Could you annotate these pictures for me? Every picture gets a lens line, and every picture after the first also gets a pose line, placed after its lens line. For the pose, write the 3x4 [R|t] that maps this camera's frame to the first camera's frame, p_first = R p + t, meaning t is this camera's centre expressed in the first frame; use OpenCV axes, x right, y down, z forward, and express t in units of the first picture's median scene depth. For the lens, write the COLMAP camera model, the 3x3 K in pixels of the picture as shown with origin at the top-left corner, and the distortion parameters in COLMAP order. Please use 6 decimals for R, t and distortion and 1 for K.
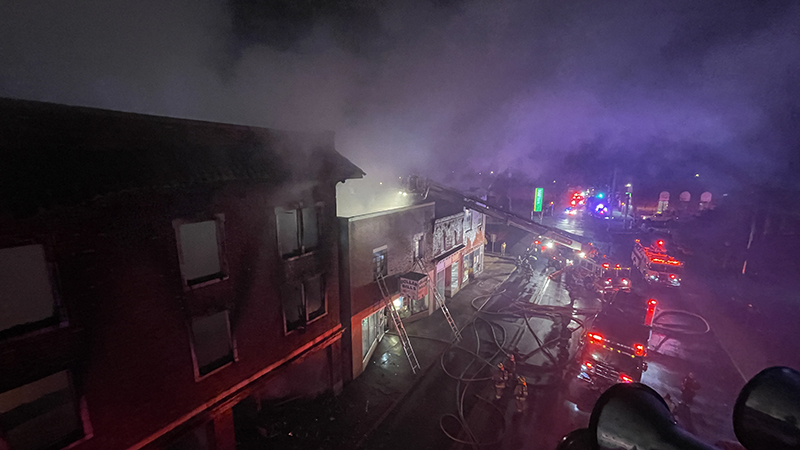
lens RADIAL K [[316.1, 0, 399.8], [0, 316.1, 229.3], [0, 0, 1]] dist [0.000281, 0.000122]
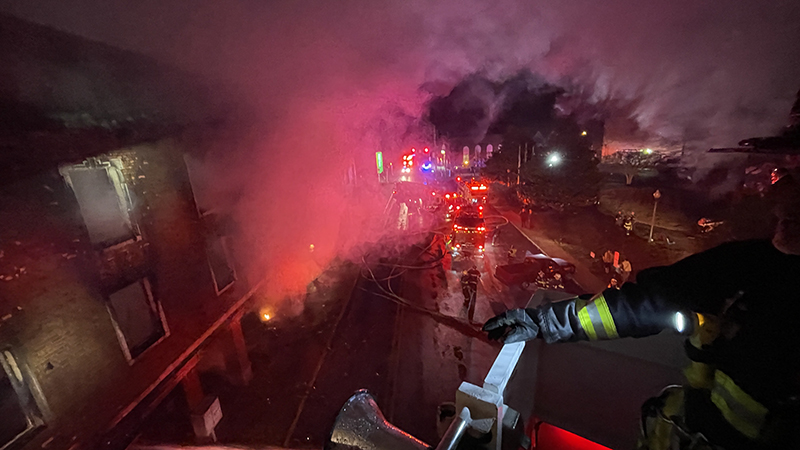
lens RADIAL K [[316.1, 0, 399.8], [0, 316.1, 229.3], [0, 0, 1]] dist [0.000281, 0.000122]
pose [[0.871688, -0.208795, 0.443357, -0.190145], [0.174098, 0.977620, 0.118107, 0.078334], [-0.458094, -0.025765, 0.888530, -0.137827]]
